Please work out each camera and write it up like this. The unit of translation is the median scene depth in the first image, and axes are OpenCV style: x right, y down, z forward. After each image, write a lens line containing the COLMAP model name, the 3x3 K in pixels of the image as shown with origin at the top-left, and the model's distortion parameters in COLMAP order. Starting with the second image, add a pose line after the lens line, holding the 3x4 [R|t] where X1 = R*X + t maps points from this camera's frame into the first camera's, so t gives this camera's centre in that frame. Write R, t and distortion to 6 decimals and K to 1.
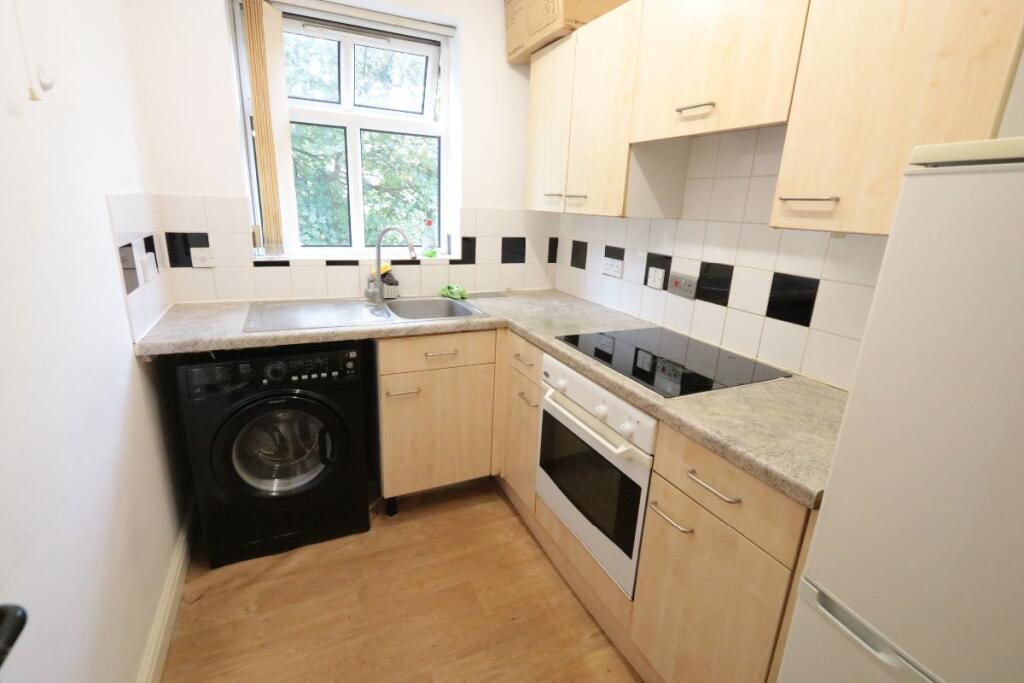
lens RADIAL K [[469.4, 0, 513.3], [0, 469.4, 330.5], [0, 0, 1]] dist [0.001424, 0.000249]
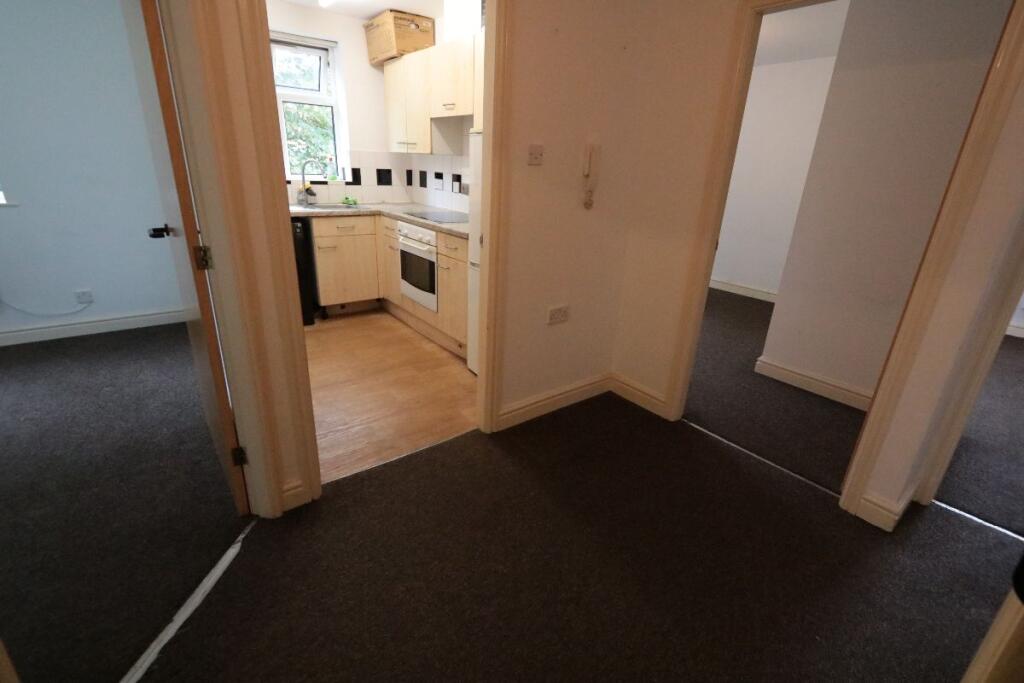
lens RADIAL K [[469.4, 0, 513.3], [0, 469.4, 330.5], [0, 0, 1]] dist [0.001424, 0.000249]
pose [[0.977258, -0.071611, 0.199595, 0.091622], [0.052872, 0.993812, 0.097687, 0.280373], [-0.205355, -0.084912, 0.974997, -0.933073]]
